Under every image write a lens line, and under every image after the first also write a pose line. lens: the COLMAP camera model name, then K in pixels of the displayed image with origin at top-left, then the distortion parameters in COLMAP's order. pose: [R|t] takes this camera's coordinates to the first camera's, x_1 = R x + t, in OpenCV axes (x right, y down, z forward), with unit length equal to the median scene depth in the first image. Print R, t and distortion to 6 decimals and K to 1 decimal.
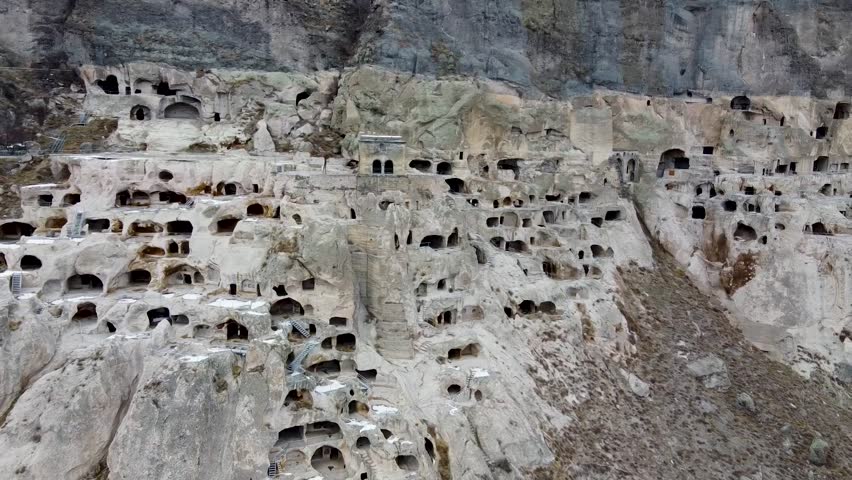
lens RADIAL K [[671.5, 0, 426.0], [0, 671.5, 240.0], [0, 0, 1]] dist [-0.003755, 0.002221]
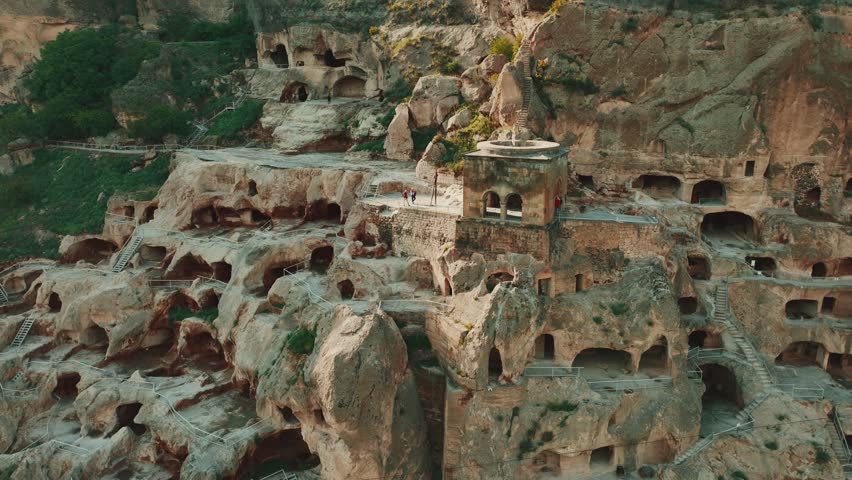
lens RADIAL K [[671.5, 0, 426.0], [0, 671.5, 240.0], [0, 0, 1]] dist [-0.003755, 0.002221]
pose [[0.815794, 0.110606, -0.567667, 0.147475], [-0.067560, 0.993047, 0.096398, -0.104586], [0.574382, -0.040289, 0.817595, 0.445224]]
